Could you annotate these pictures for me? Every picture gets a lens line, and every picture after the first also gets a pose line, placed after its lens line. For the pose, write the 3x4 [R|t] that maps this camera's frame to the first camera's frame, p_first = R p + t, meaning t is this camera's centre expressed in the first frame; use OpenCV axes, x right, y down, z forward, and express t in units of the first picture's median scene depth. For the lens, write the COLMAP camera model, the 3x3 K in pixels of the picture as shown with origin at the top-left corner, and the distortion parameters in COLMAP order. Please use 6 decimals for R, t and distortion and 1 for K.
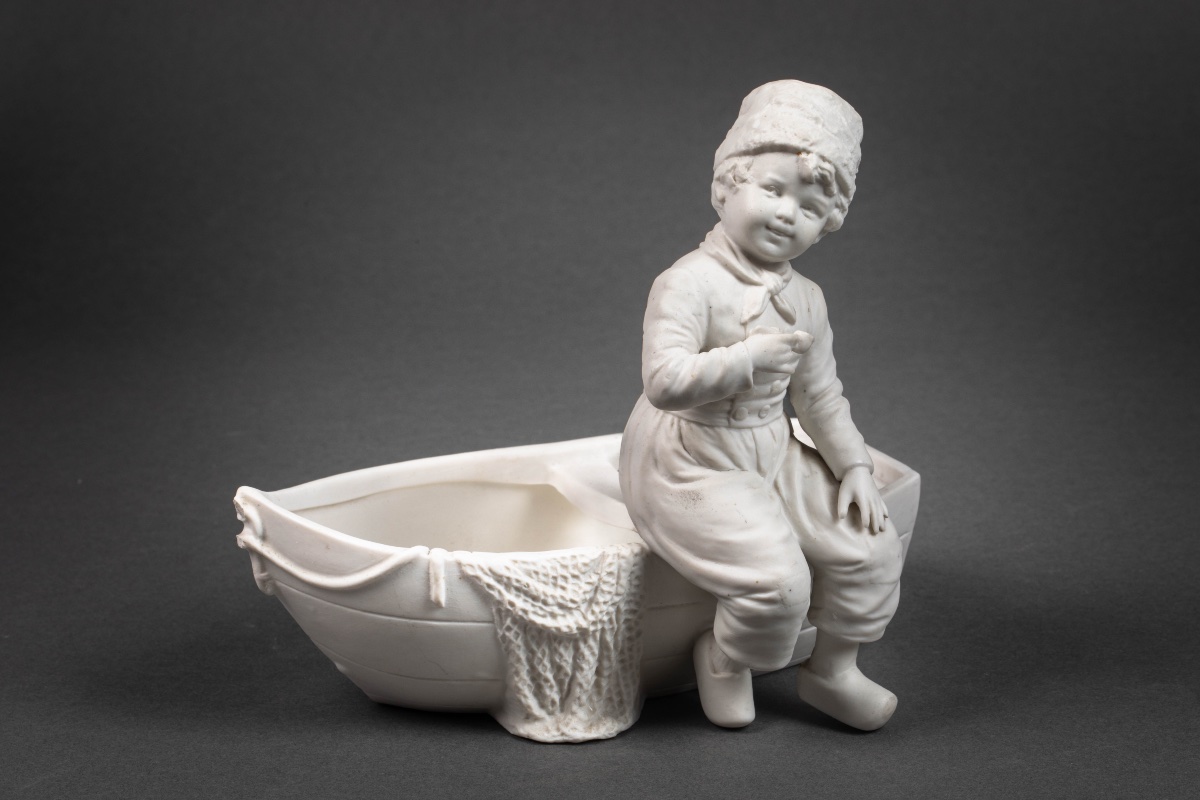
lens RADIAL K [[4209.5, 0, 567.8], [0, 4209.5, 417.9], [0, 0, 1]] dist [0.064527, 0.000000]
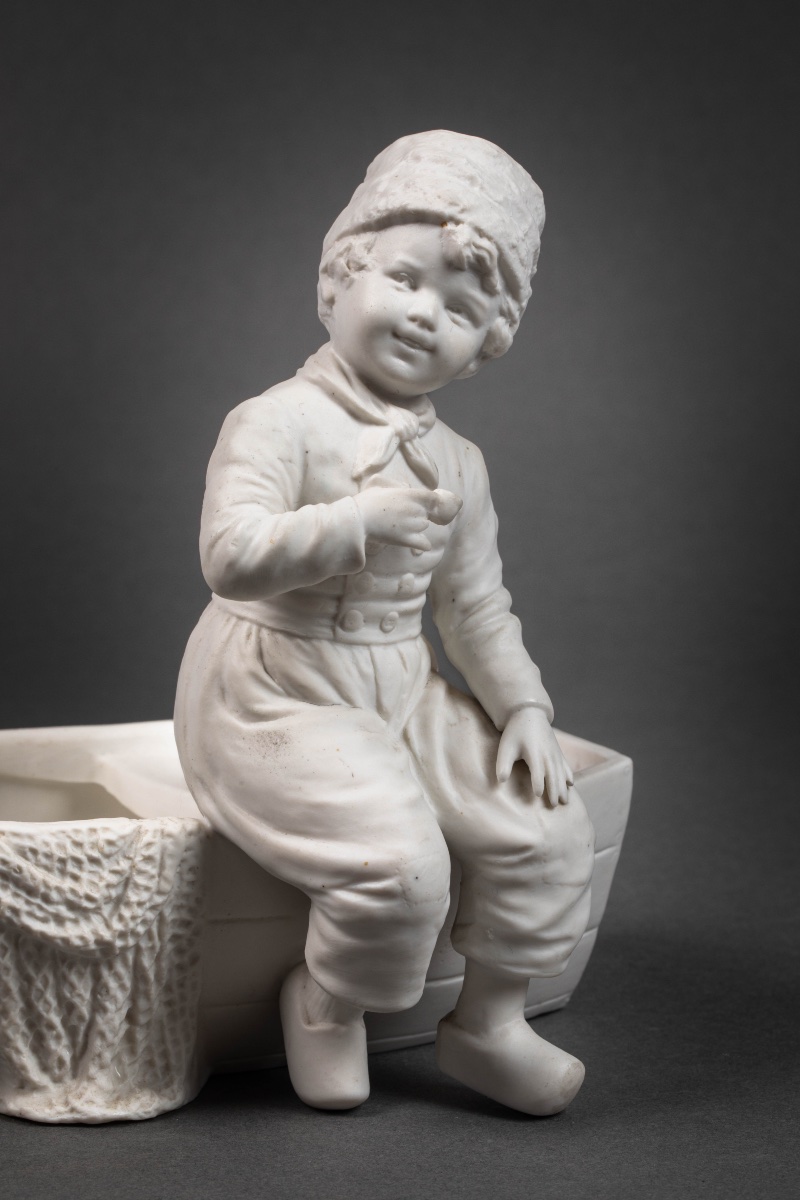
lens RADIAL K [[4209.5, 0, 409.4], [0, 4209.5, 591.1], [0, 0, 1]] dist [0.064527, 0.000000]
pose [[0.999771, 0.021197, -0.002811, 0.051717], [-0.021380, 0.989121, -0.145540, 0.090393], [-0.000304, 0.145567, 0.989348, 0.342915]]
